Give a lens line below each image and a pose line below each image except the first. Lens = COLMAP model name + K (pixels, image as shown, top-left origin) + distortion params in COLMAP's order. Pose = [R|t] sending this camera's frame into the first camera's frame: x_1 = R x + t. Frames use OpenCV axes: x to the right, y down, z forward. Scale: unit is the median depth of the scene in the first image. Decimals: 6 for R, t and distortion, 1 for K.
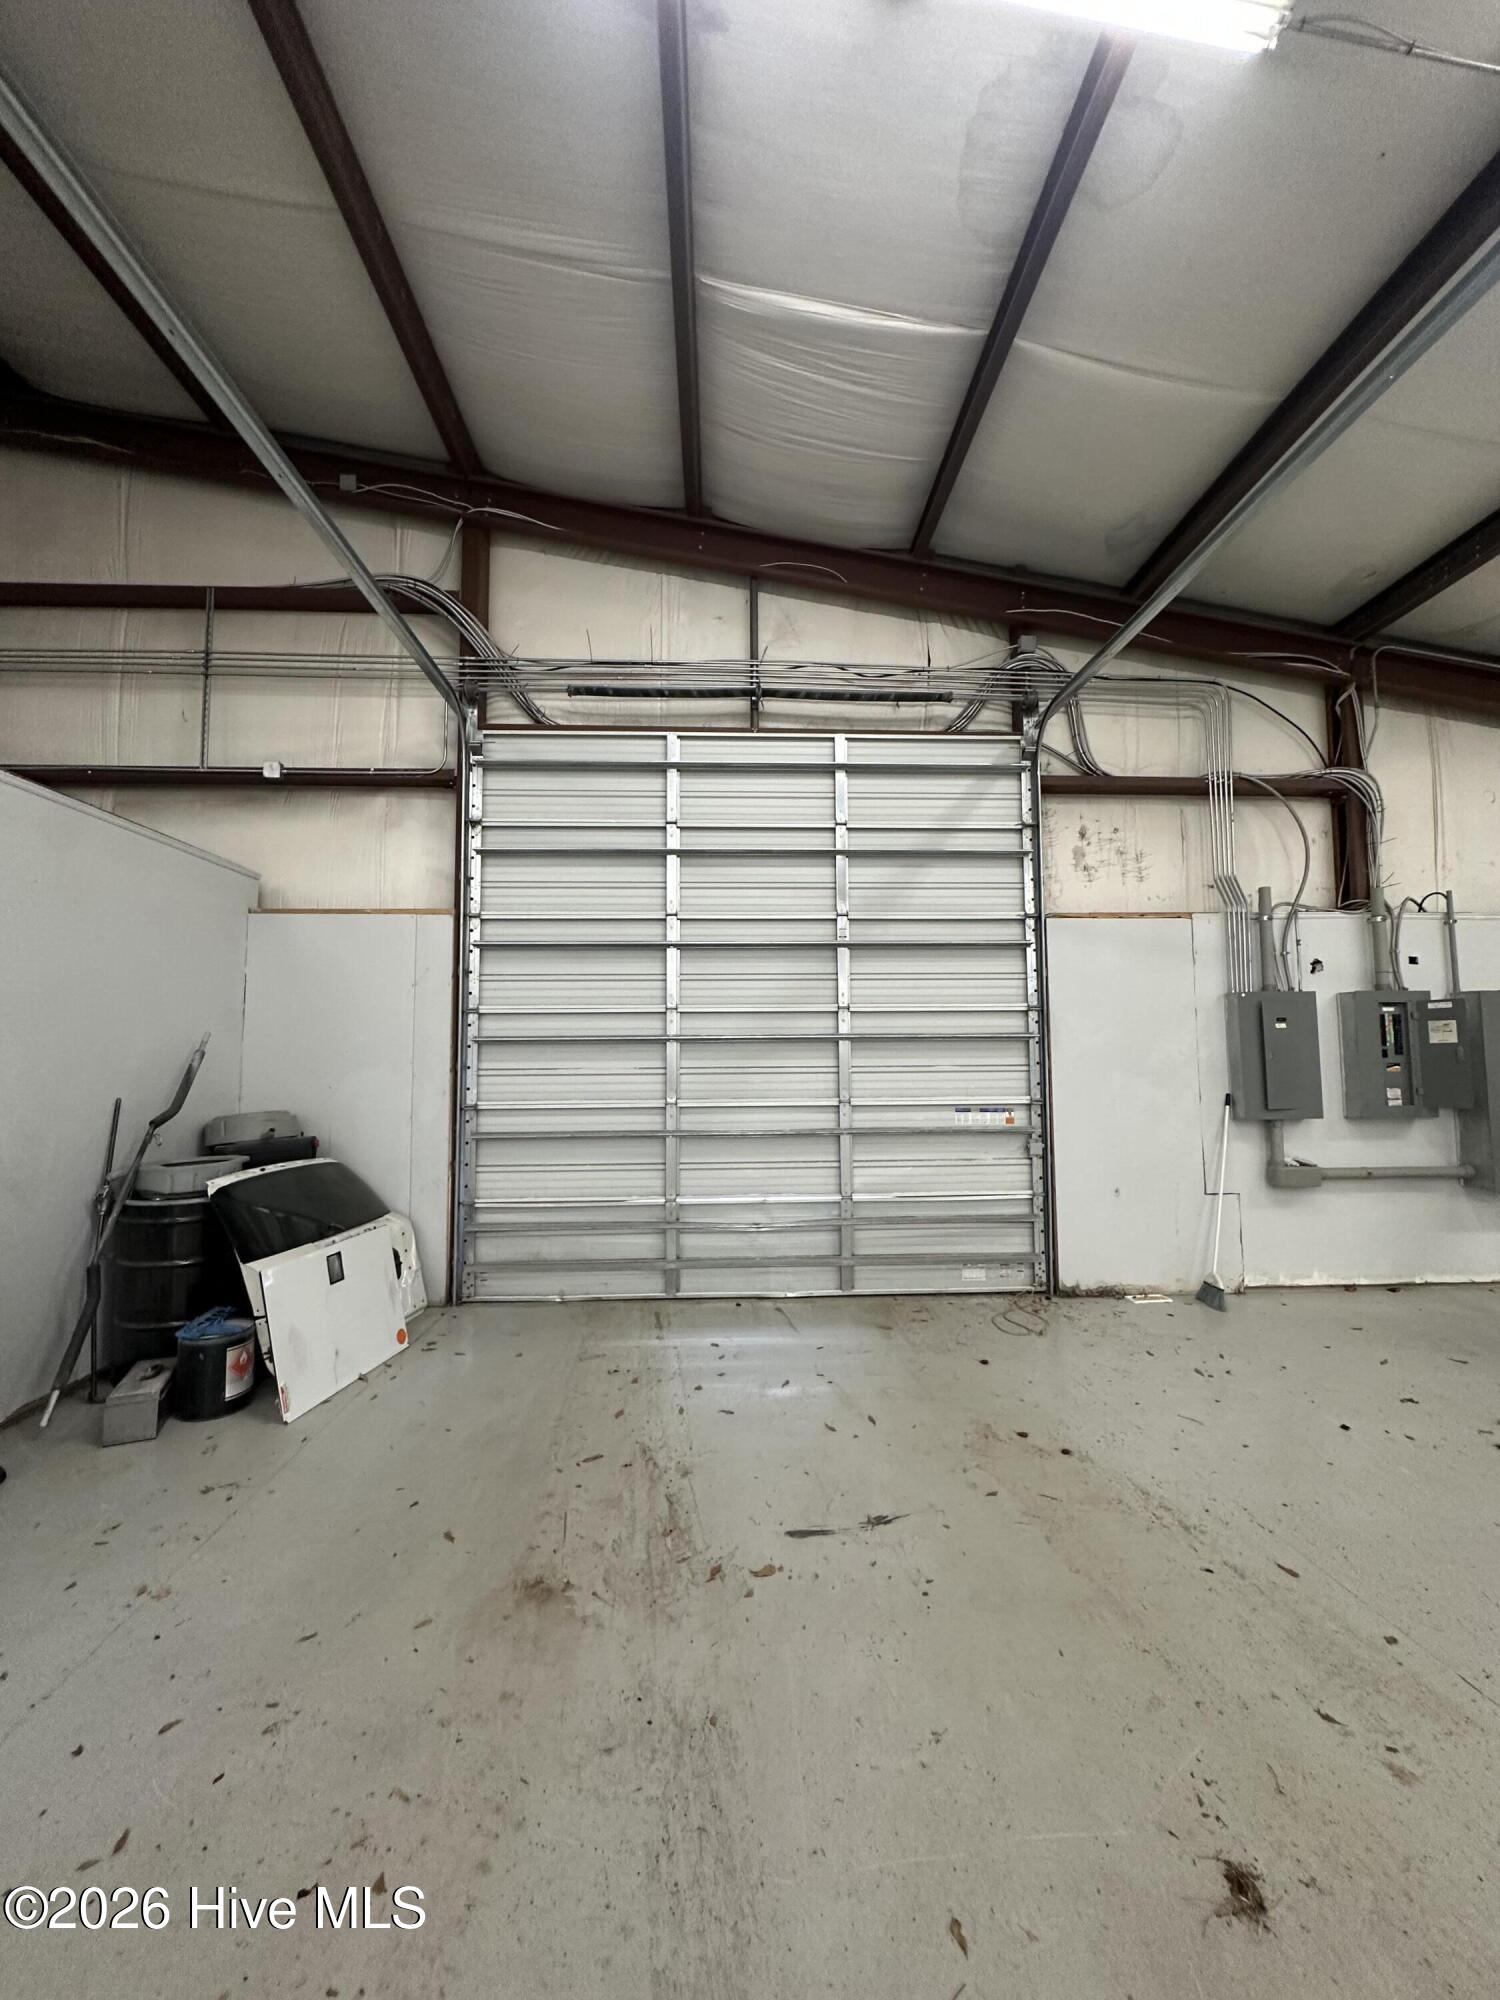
lens RADIAL K [[797.1, 0, 750.0], [0, 797.1, 1000.0], [0, 0, 1]] dist [-0.003577, 0.000673]
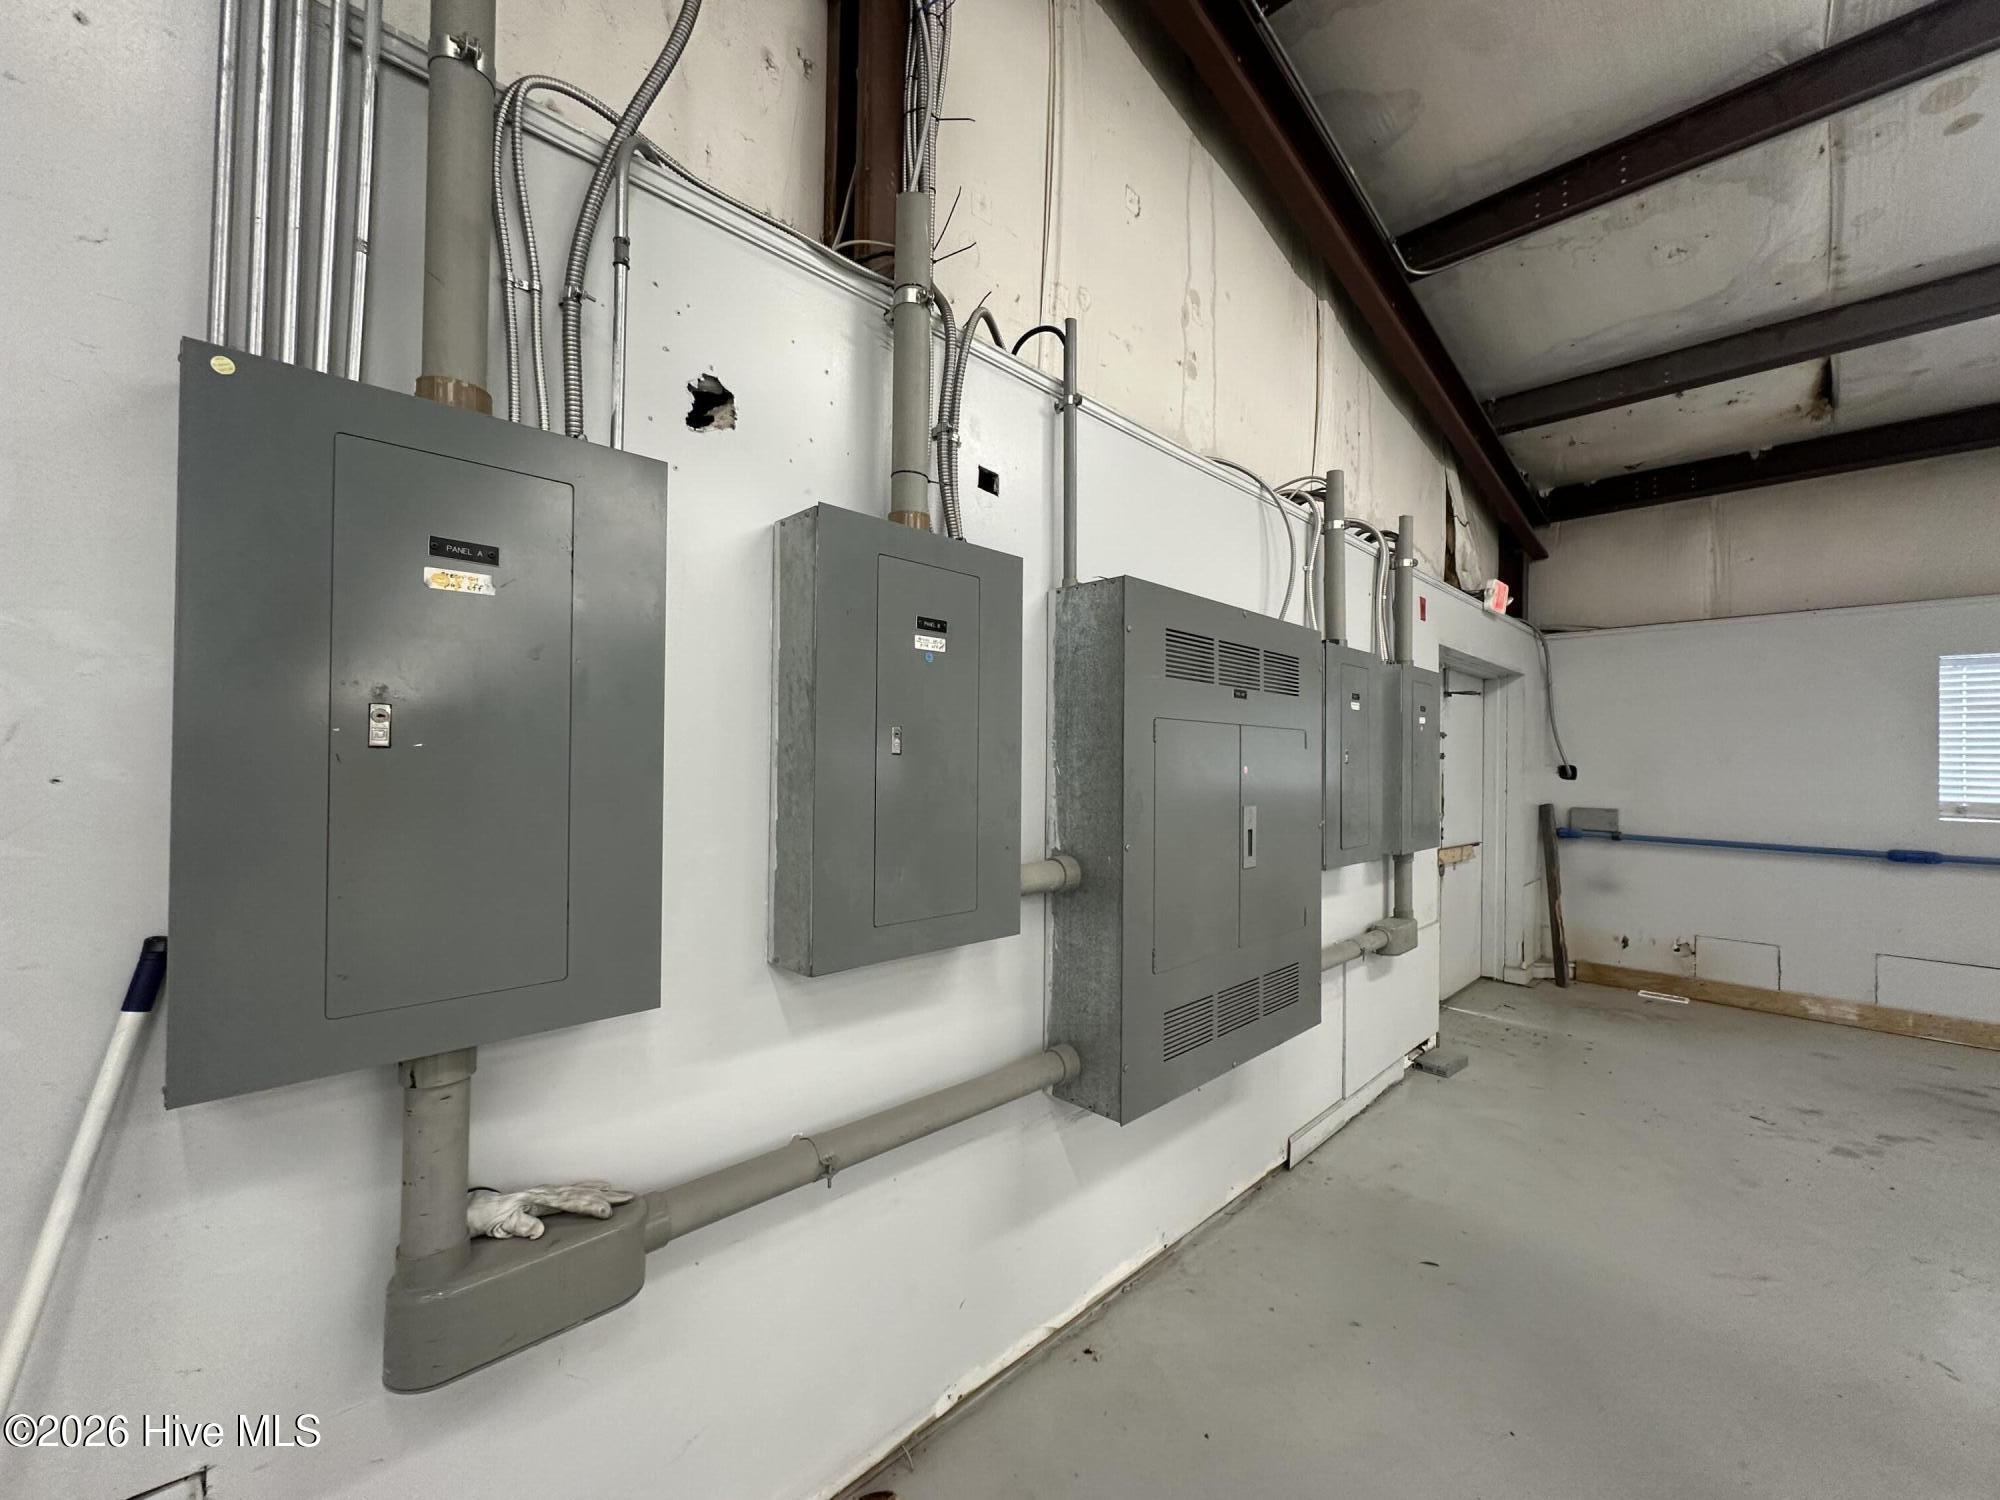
lens RADIAL K [[797.1, 0, 1000.0], [0, 797.1, 750.0], [0, 0, 1]] dist [-0.003577, 0.000673]
pose [[0.745726, 0.017685, 0.666018, 0.616212], [-0.062880, 0.997054, 0.043931, 0.054930], [-0.663278, -0.074640, 0.744641, 0.738494]]
